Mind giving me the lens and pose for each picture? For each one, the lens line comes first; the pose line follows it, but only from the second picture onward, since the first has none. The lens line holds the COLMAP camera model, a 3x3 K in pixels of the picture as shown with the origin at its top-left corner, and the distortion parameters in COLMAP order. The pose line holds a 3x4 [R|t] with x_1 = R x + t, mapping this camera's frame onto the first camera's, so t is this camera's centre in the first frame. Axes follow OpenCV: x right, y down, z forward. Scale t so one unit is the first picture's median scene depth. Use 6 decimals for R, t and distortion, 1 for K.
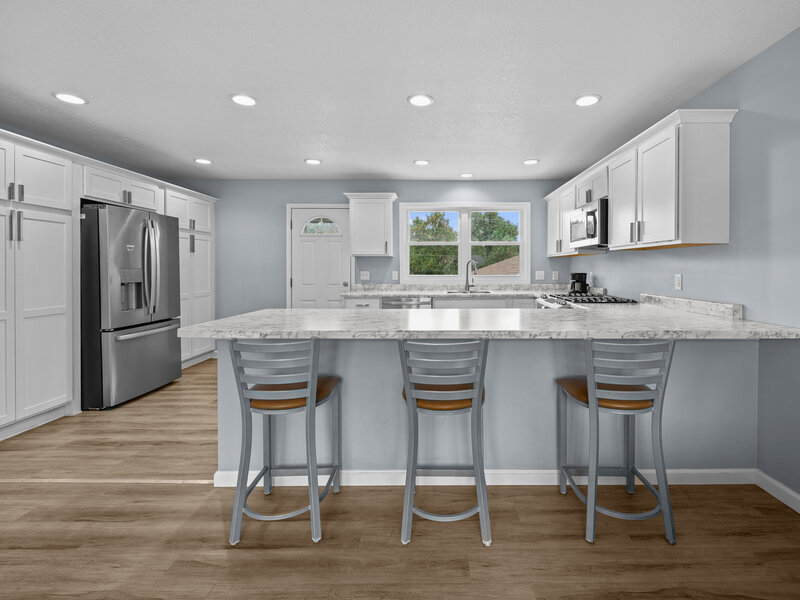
lens RADIAL K [[382.9, 0, 441.6], [0, 382.9, 271.3], [0, 0, 1]] dist [0.001008, -0.000079]
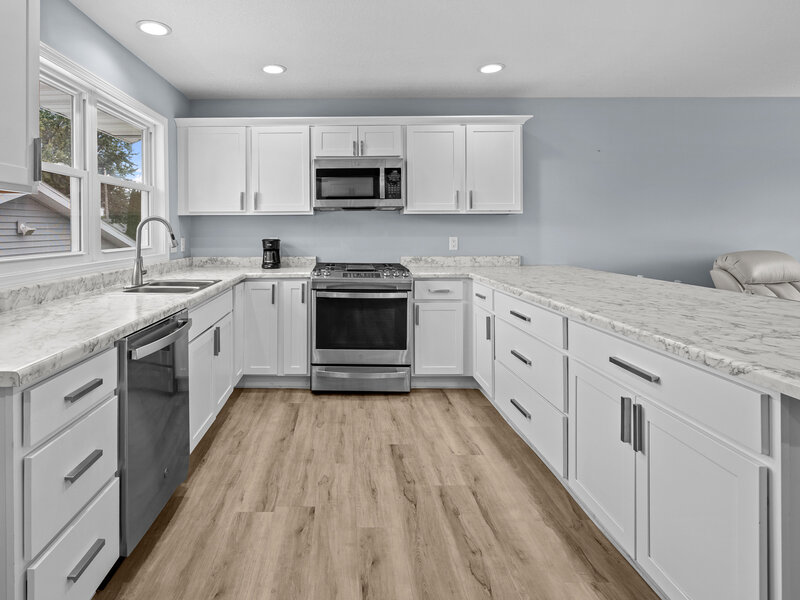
lens RADIAL K [[432.4, 0, 334.3], [0, 432.4, 233.5], [0, 0, 1]] dist [-0.000011, -0.000400]
pose [[0.033346, -0.006791, 0.999421, -0.474162], [0.012440, 0.999902, 0.006380, -0.010724], [-0.999366, 0.012220, 0.033427, 0.832435]]
